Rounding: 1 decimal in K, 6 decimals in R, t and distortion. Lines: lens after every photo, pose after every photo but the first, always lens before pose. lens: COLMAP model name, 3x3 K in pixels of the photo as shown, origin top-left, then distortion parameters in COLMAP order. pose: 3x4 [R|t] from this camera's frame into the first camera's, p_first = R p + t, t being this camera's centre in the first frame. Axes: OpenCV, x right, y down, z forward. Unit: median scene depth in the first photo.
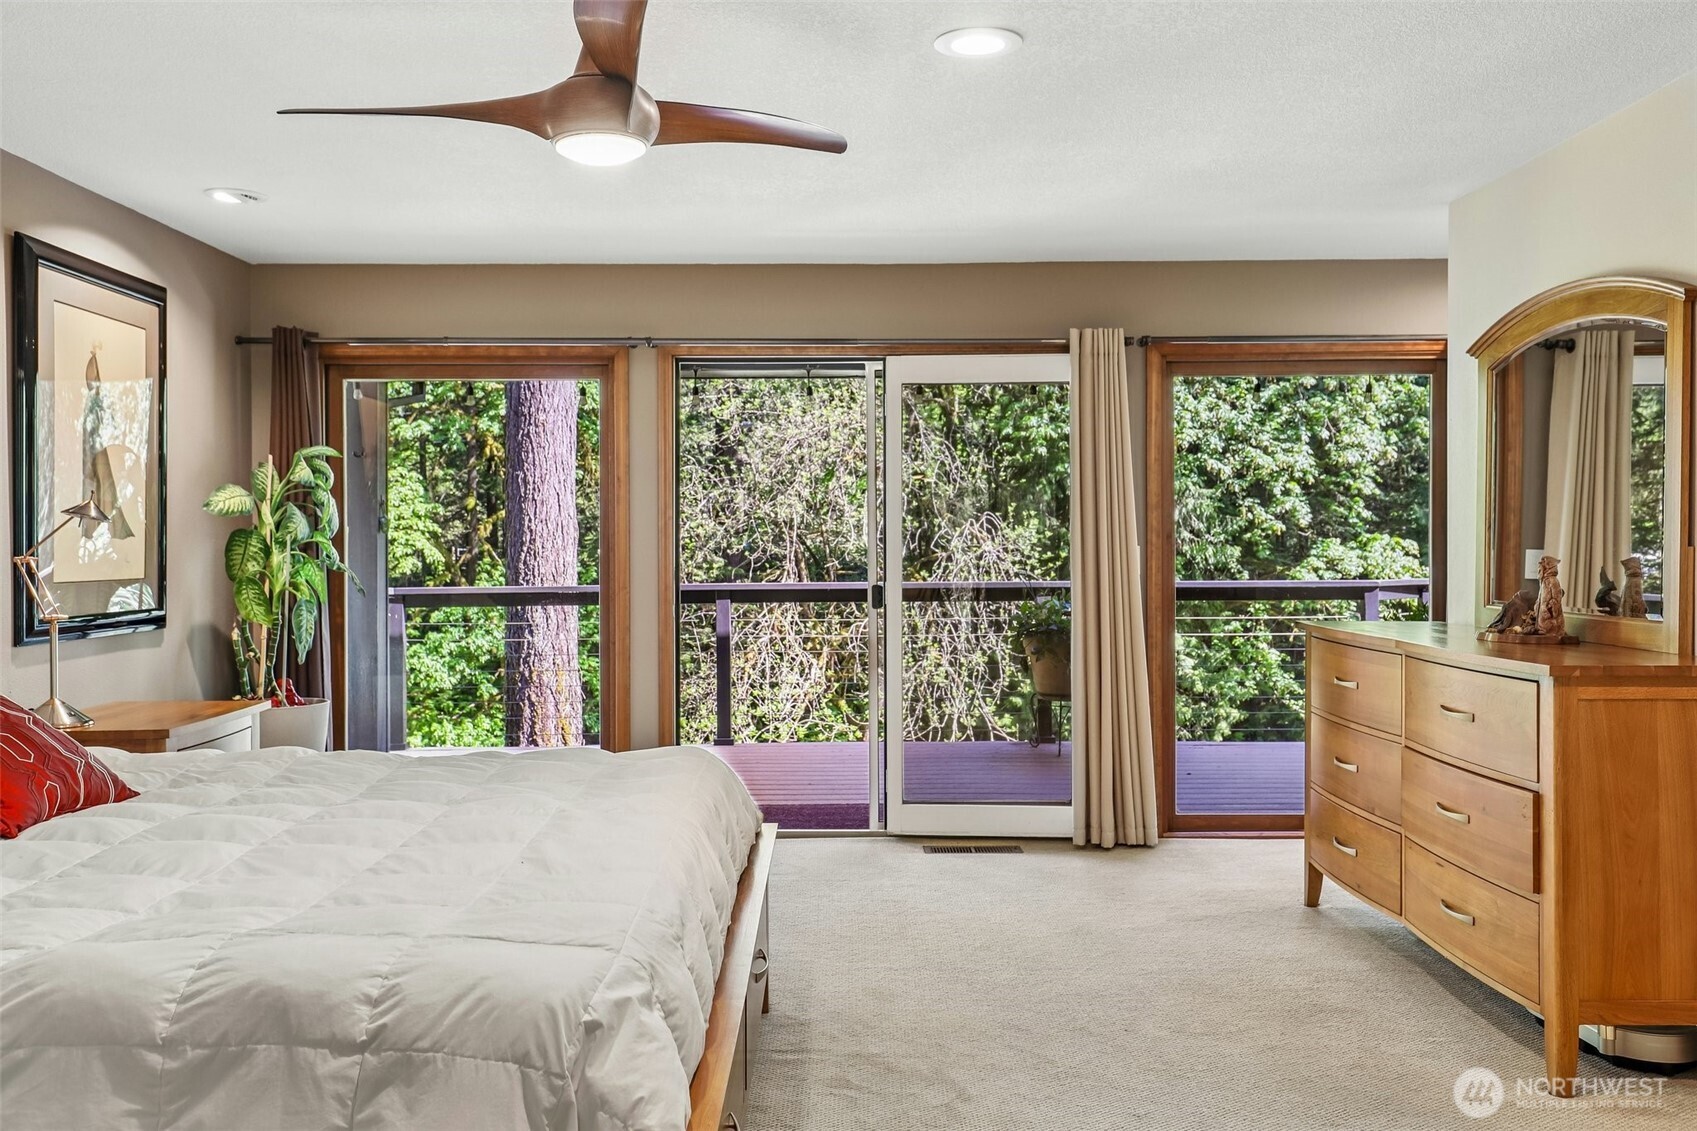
lens RADIAL K [[1410.4, 0, 848.5], [0, 1410.4, 565.5], [0, 0, 1]] dist [0.025780, -0.000379]
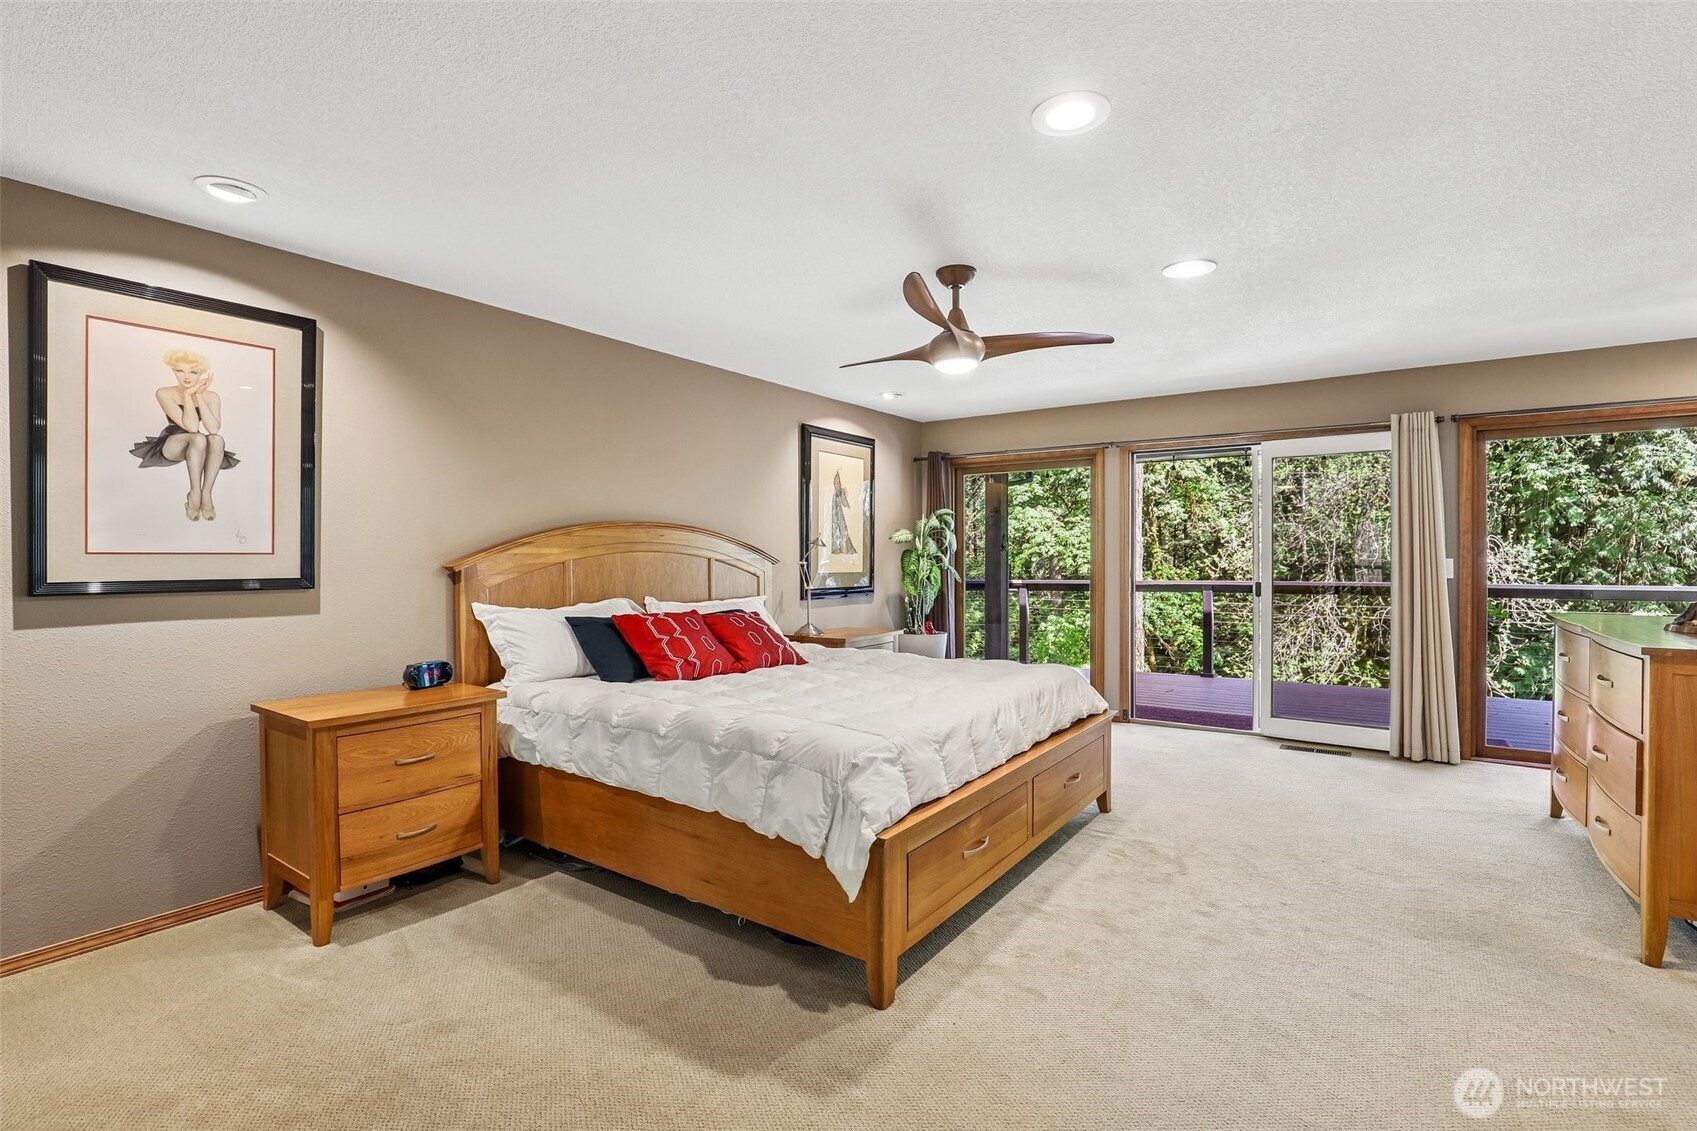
lens RADIAL K [[792.0, 0, 848.1], [0, 792.0, 571.2], [0, 0, 1]] dist [-0.029258, 0.000093]
pose [[0.819544, 0.011887, -0.572893, 0.175363], [-0.010350, 0.999929, 0.005942, 0.000924], [0.572923, 0.001060, 0.819608, -0.019167]]
